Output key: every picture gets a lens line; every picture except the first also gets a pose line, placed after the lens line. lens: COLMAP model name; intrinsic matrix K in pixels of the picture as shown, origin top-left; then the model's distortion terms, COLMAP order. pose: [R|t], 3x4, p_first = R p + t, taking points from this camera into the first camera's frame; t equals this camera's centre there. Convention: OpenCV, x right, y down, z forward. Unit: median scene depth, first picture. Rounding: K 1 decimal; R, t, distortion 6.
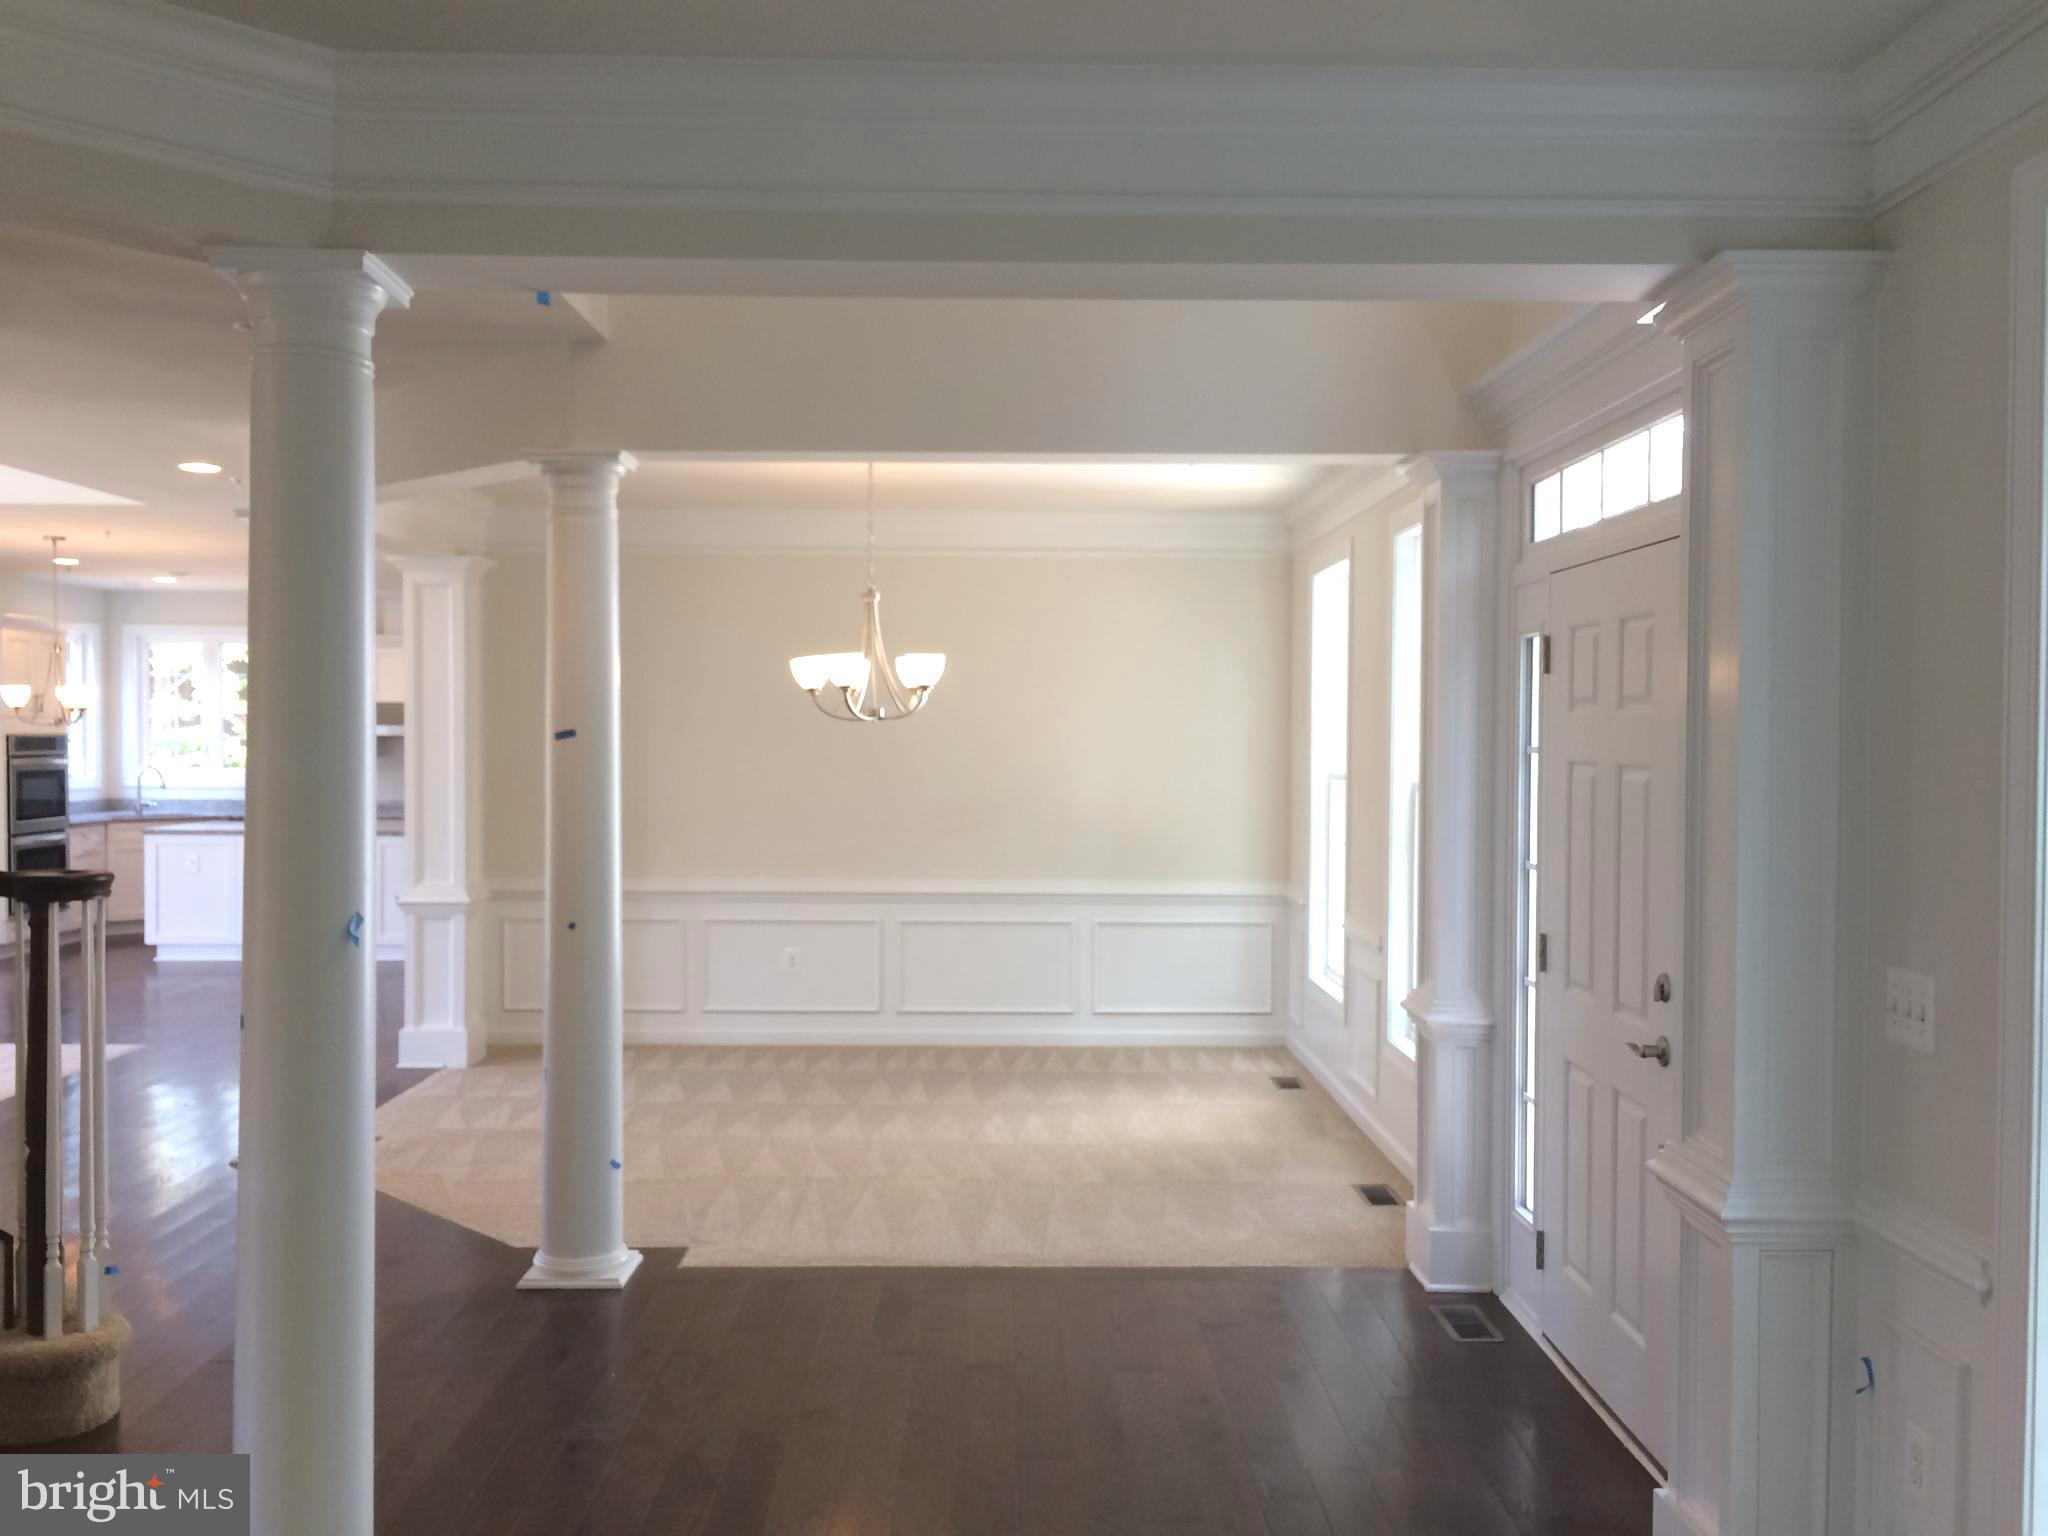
lens RADIAL K [[1753.9, 0, 1021.8], [0, 1753.9, 769.6], [0, 0, 1]] dist [0.078385, -0.101492]
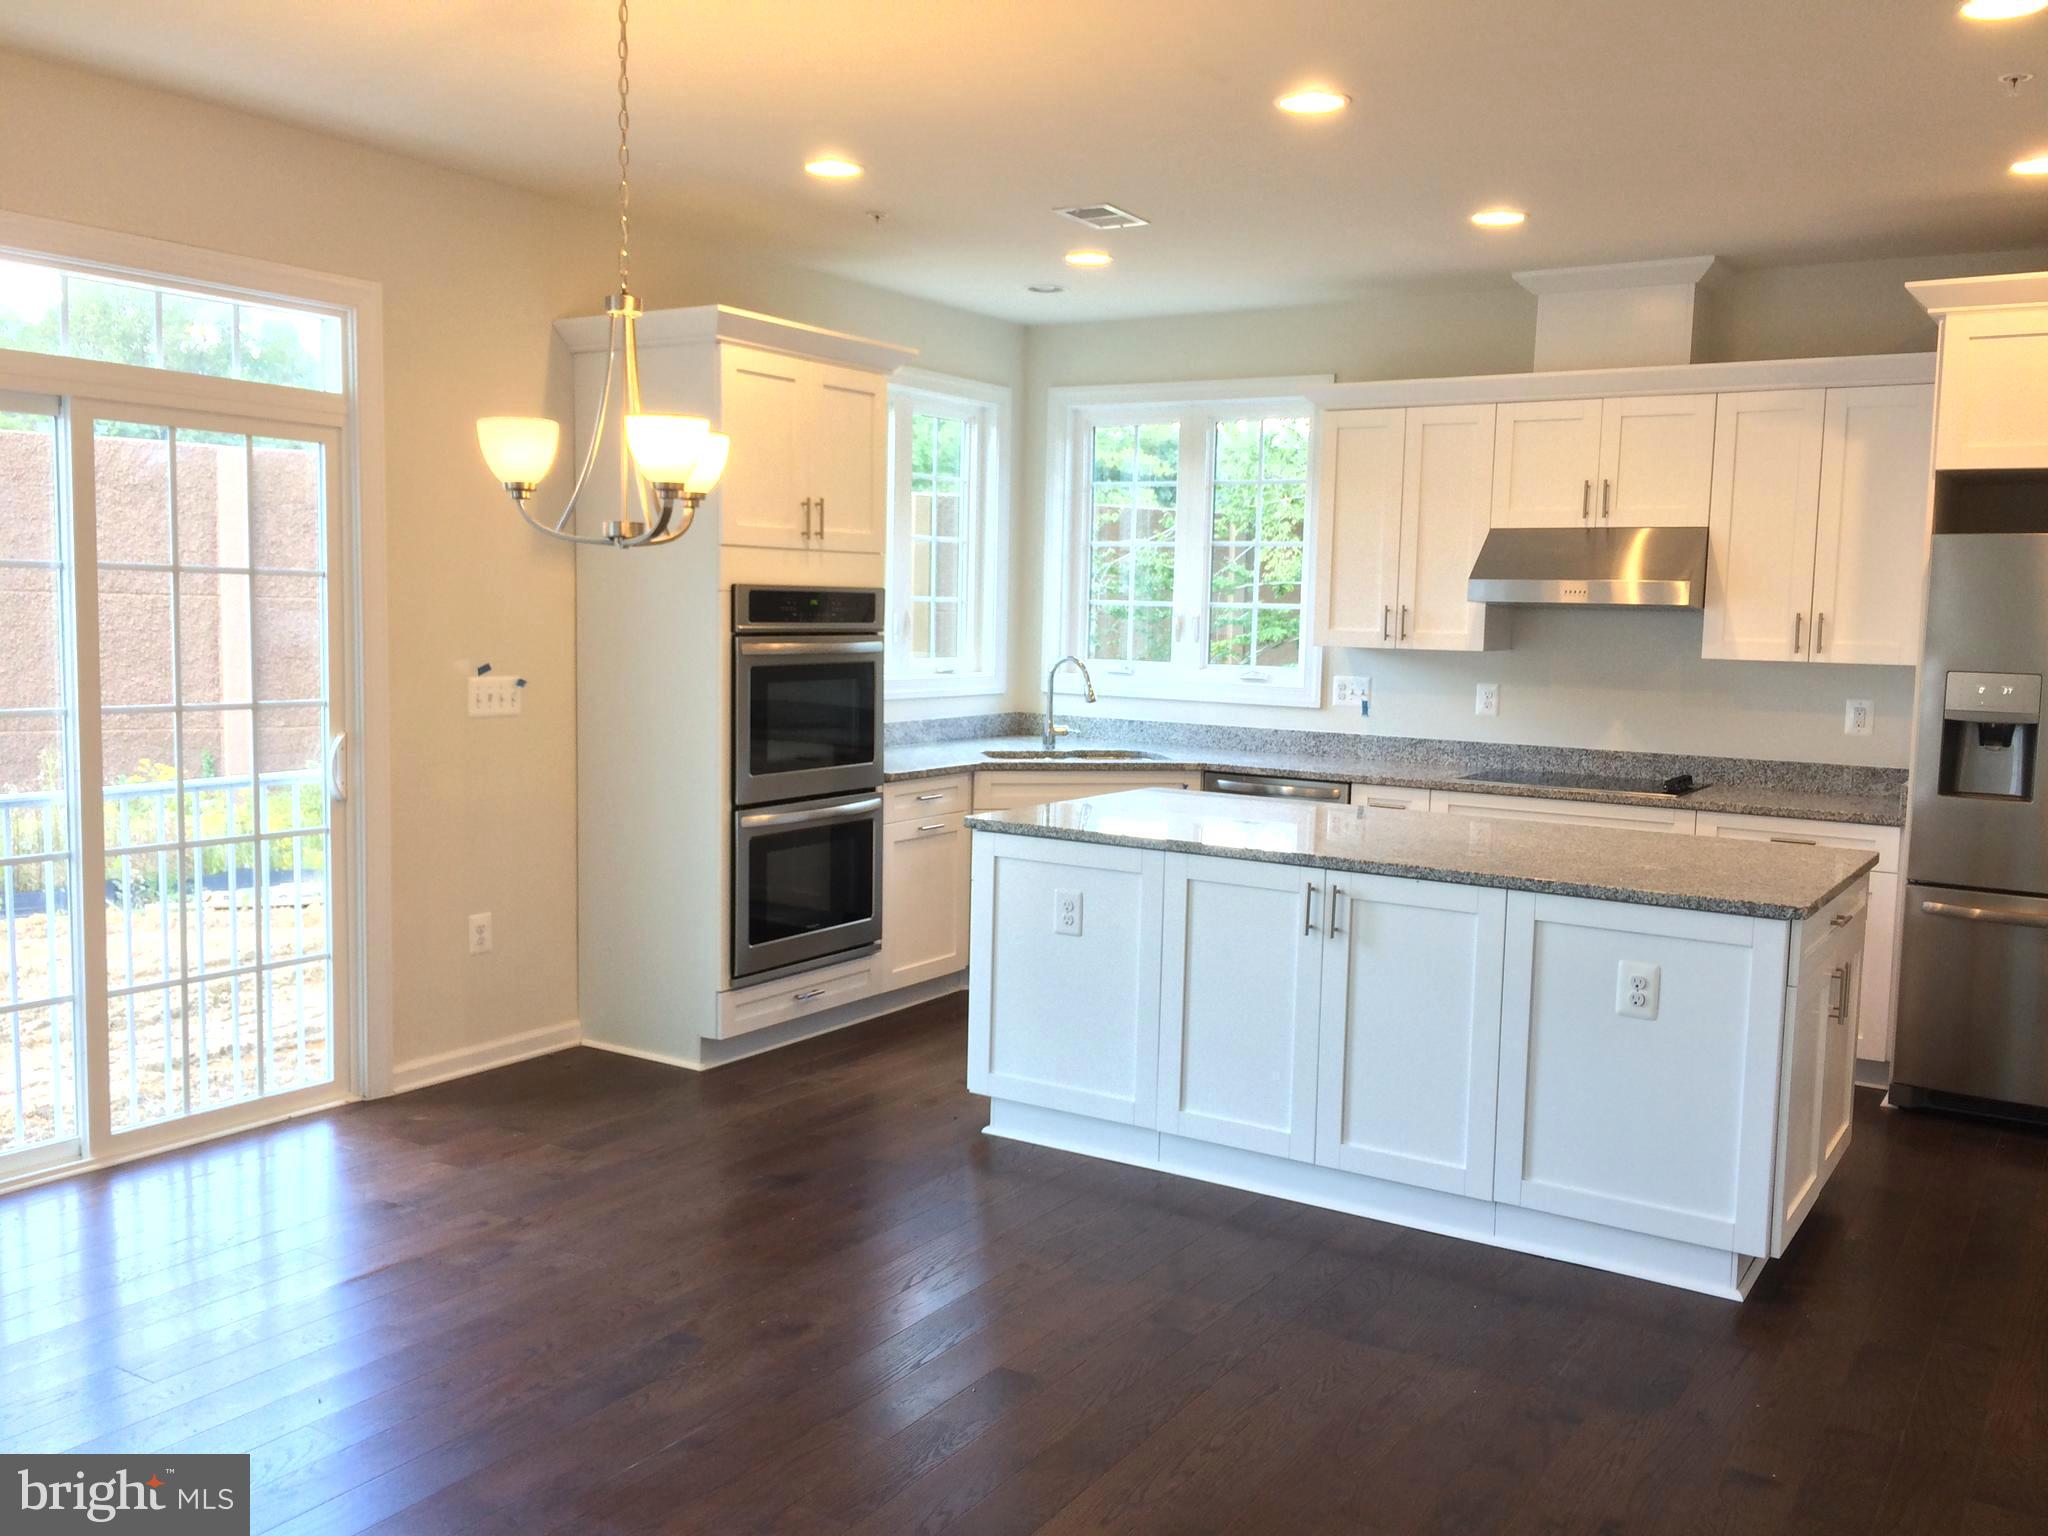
lens RADIAL K [[1753.9, 0, 1029.7], [0, 1753.9, 755.2], [0, 0, 1]] dist [0.078385, -0.101492]
pose [[0.837455, 0.058200, -0.543398, -0.580126], [-0.024304, 0.997296, 0.069358, -0.021149], [0.545965, -0.044877, 0.836605, 1.478674]]
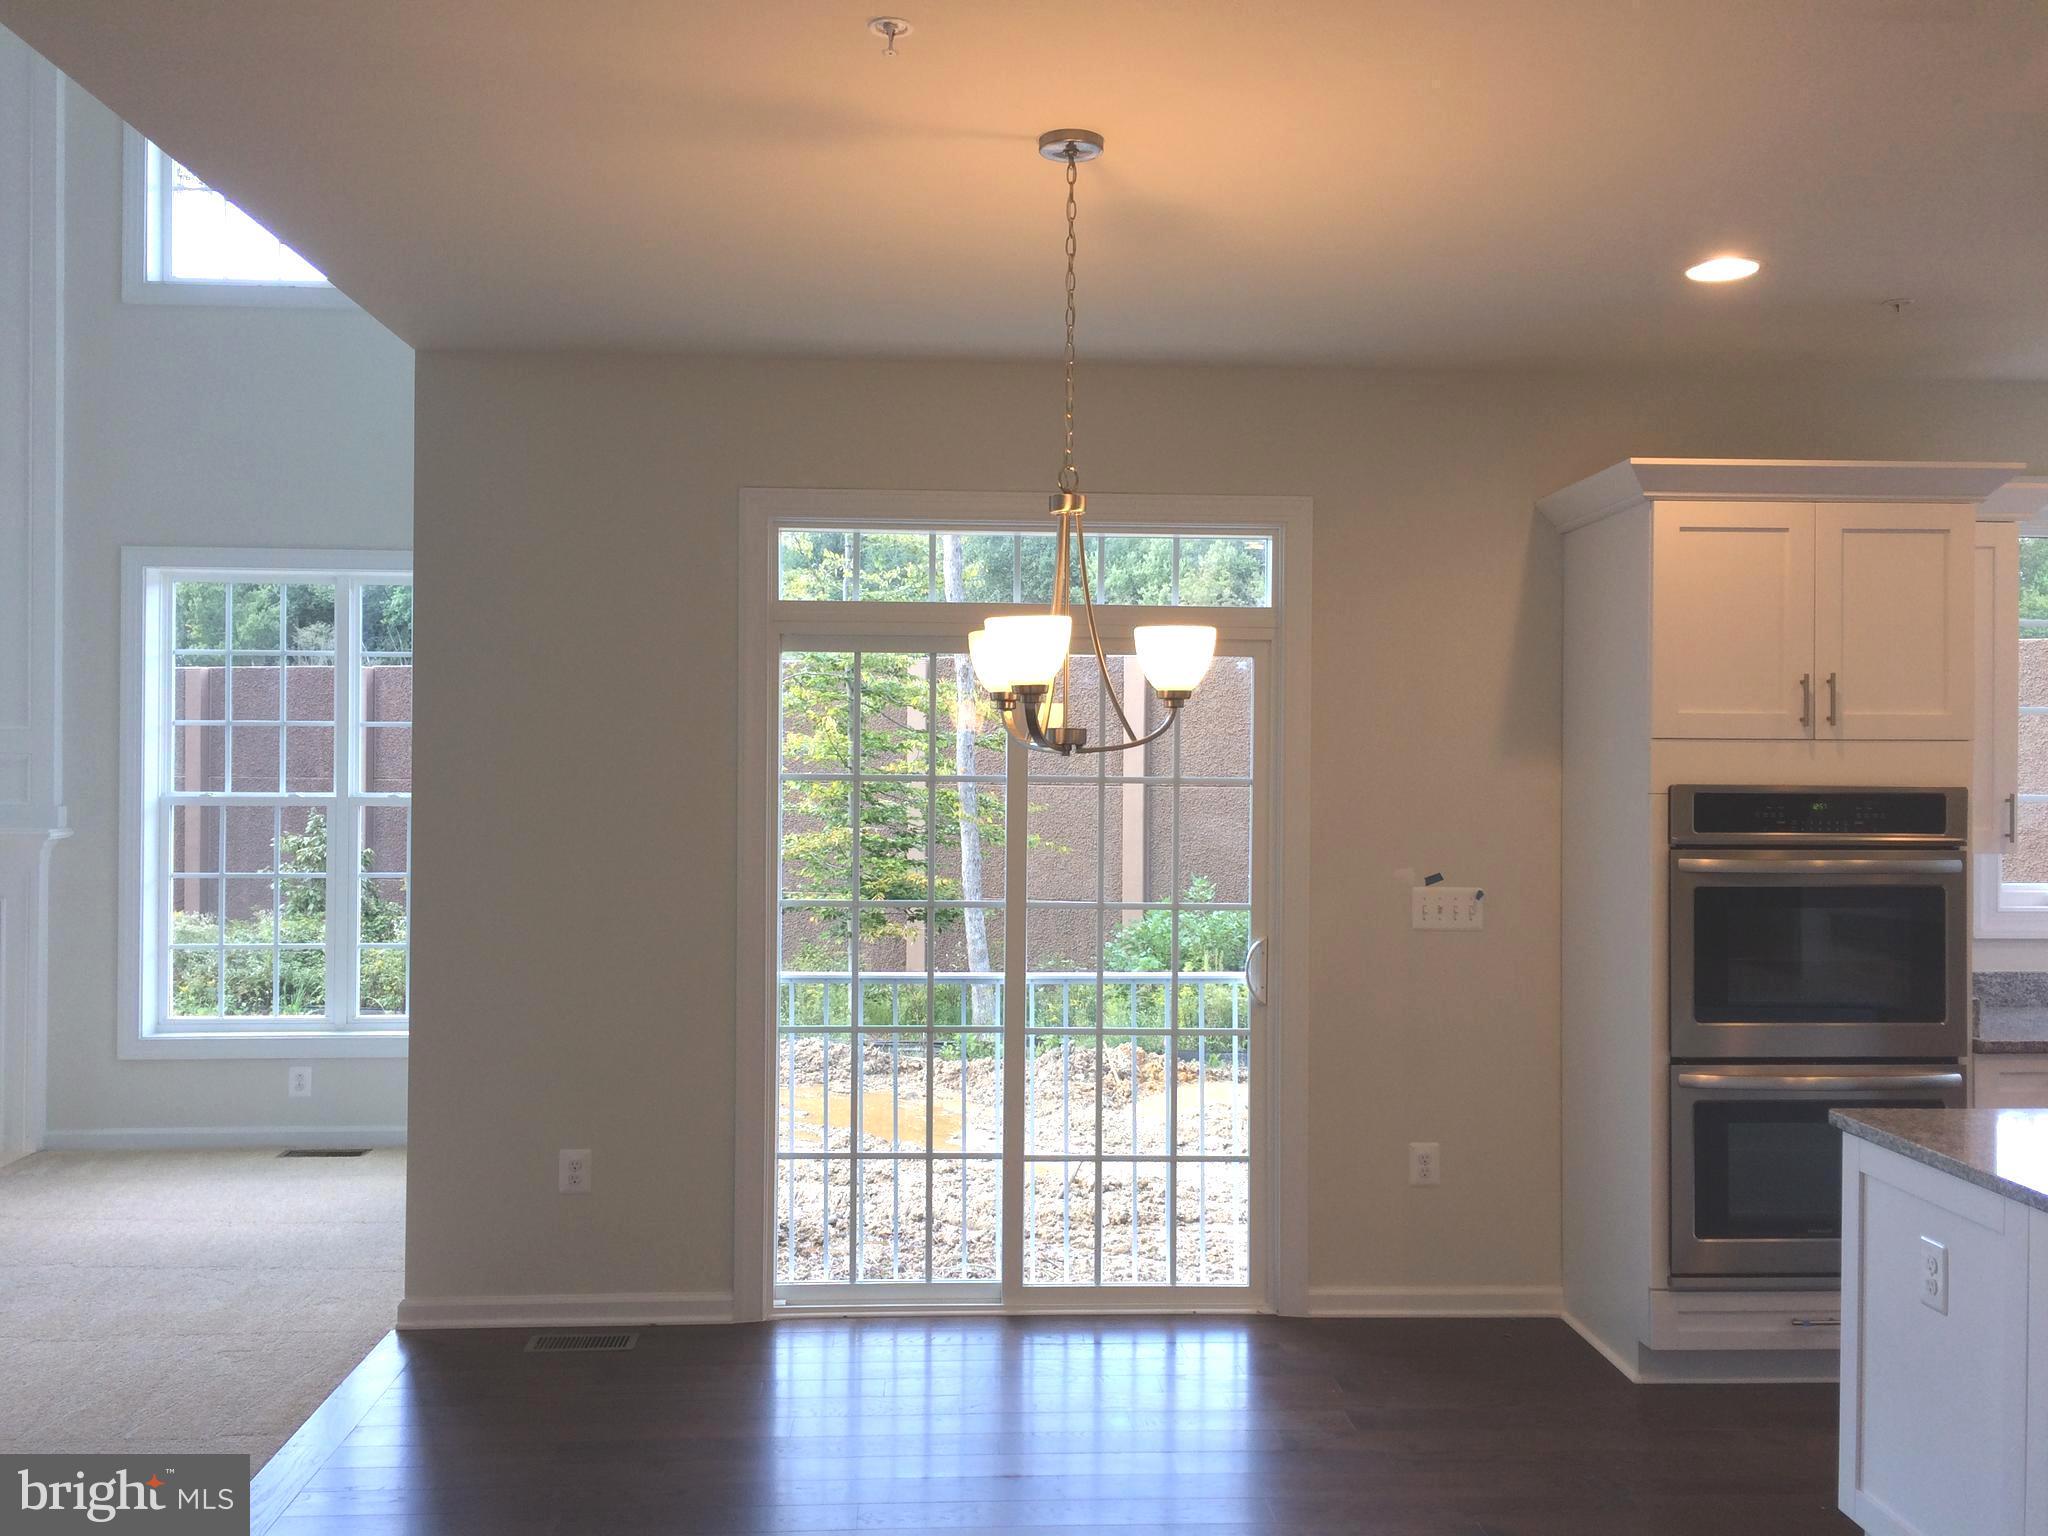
lens RADIAL K [[1753.9, 0, 1023.8], [0, 1753.9, 762.4], [0, 0, 1]] dist [0.078385, -0.101492]
pose [[0.040095, -0.012848, -0.999113, -0.456985], [-0.023223, 0.999635, -0.013787, -0.036862], [0.998926, 0.023755, 0.039782, 1.890344]]
